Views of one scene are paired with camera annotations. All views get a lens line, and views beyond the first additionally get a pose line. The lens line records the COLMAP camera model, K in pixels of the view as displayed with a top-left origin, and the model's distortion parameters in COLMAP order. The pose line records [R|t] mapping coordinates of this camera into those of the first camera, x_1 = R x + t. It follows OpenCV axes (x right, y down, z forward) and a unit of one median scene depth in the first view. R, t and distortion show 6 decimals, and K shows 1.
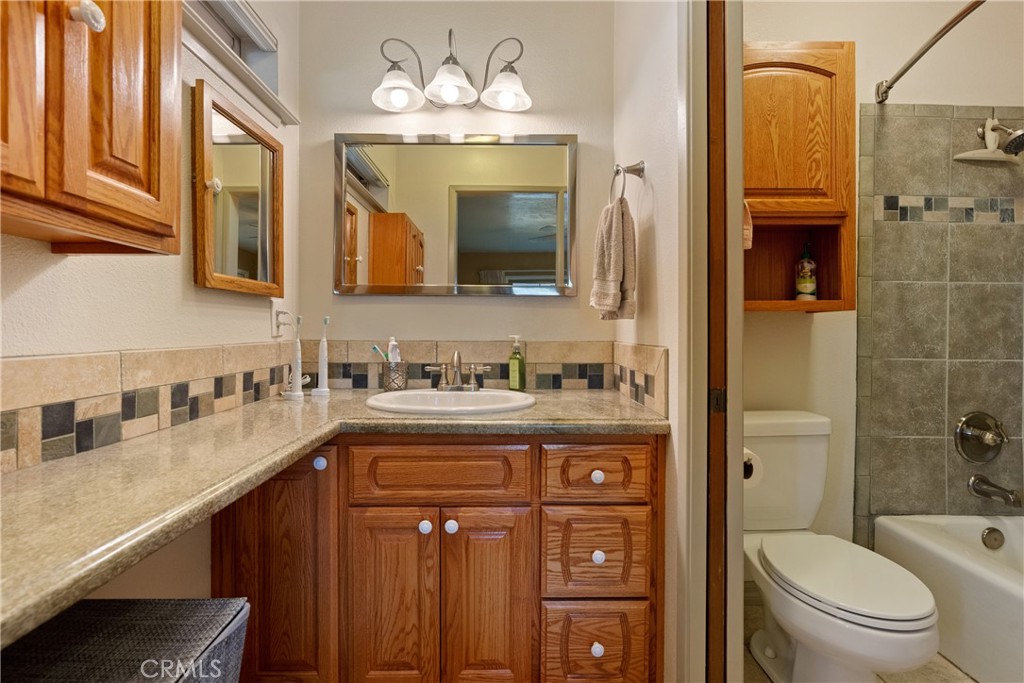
lens RADIAL K [[463.7, 0, 509.6], [0, 463.7, 333.1], [0, 0, 1]] dist [-0.006833, 0.002033]
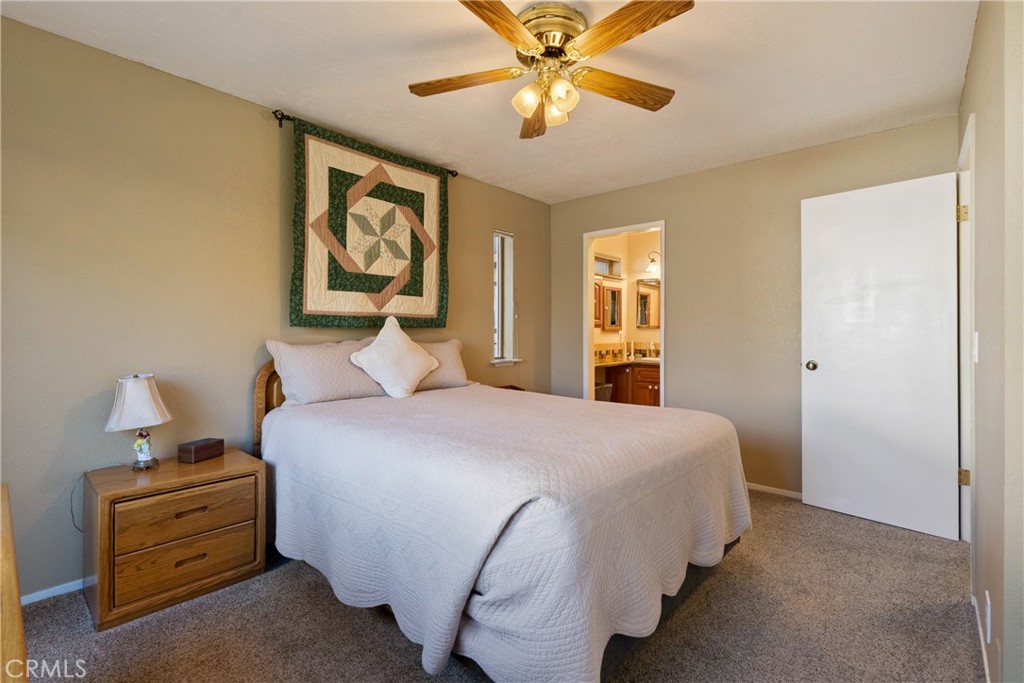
lens RADIAL K [[463.7, 0, 509.8], [0, 463.7, 332.4], [0, 0, 1]] dist [-0.006833, 0.002033]
pose [[0.736283, -0.001167, -0.676673, 0.477542], [-0.002594, 0.999986, -0.004546, -0.015499], [0.676669, 0.005102, 0.736270, -0.819733]]
